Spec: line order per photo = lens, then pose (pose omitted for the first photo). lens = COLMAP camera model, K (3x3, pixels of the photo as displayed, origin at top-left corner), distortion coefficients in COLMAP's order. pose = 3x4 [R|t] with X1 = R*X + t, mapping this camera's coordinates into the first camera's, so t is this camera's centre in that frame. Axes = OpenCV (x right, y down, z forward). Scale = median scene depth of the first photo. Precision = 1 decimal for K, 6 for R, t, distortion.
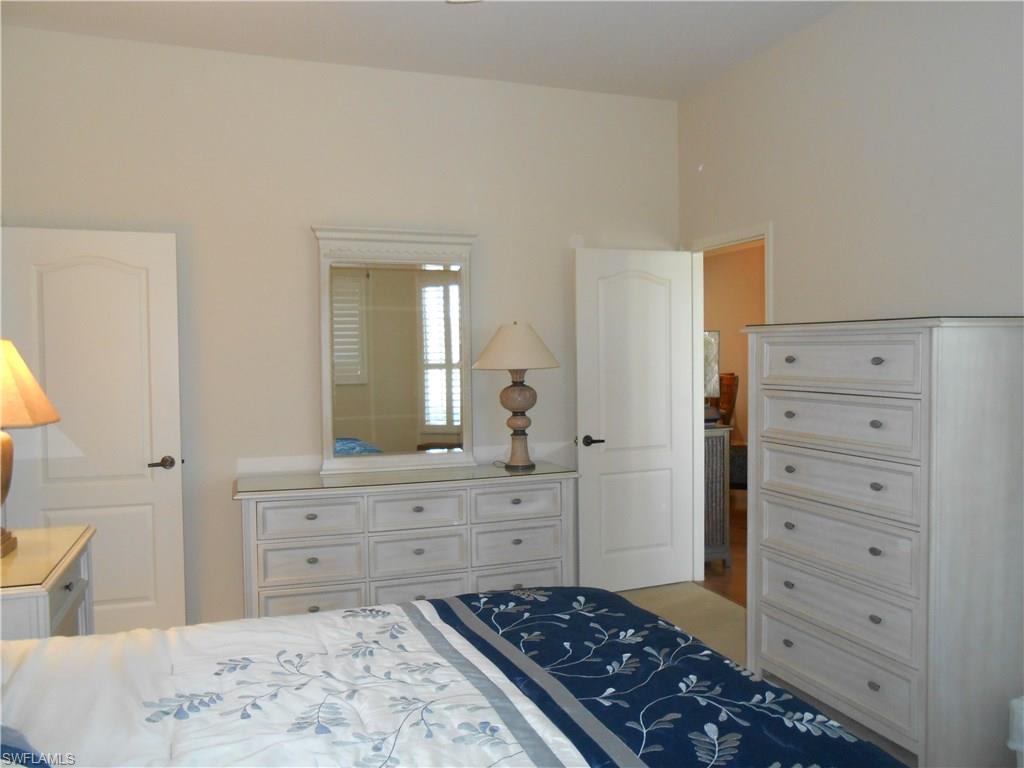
lens RADIAL K [[792.6, 0, 508.5], [0, 792.6, 385.1], [0, 0, 1]] dist [-0.044391, 0.069117]
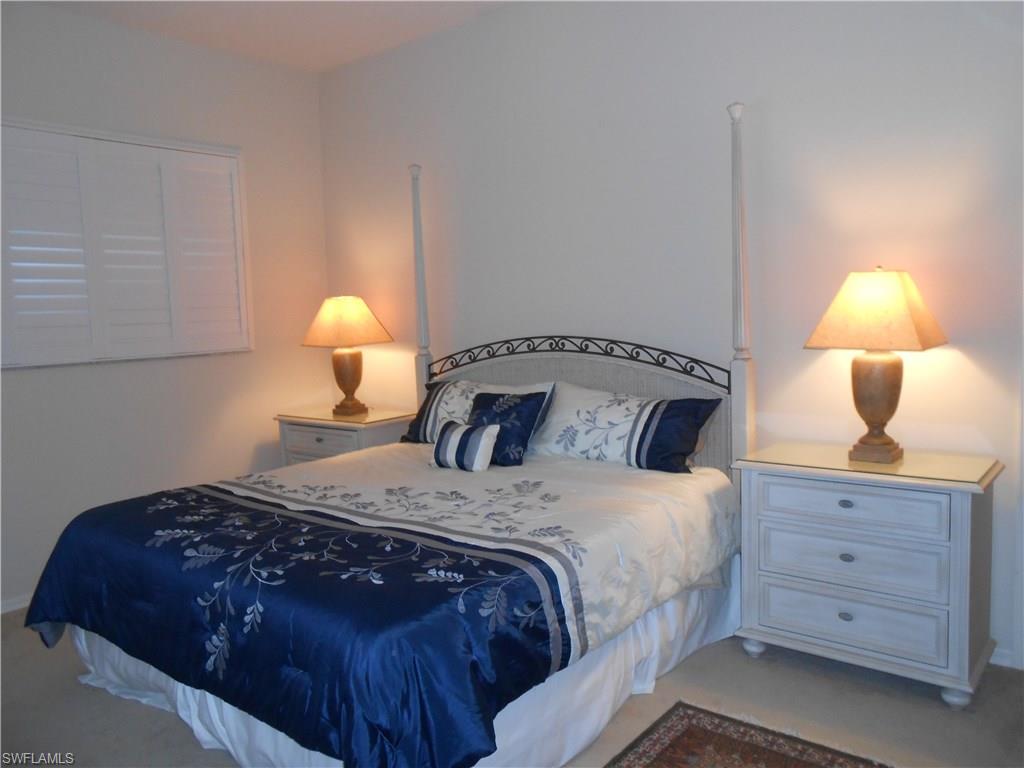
lens RADIAL K [[792.6, 0, 508.5], [0, 792.6, 385.1], [0, 0, 1]] dist [-0.044391, 0.069117]
pose [[-0.855528, 0.095830, -0.508811, 0.464078], [0.030100, 0.990266, 0.135897, -0.074921], [0.516881, 0.100949, -0.850084, 2.118001]]
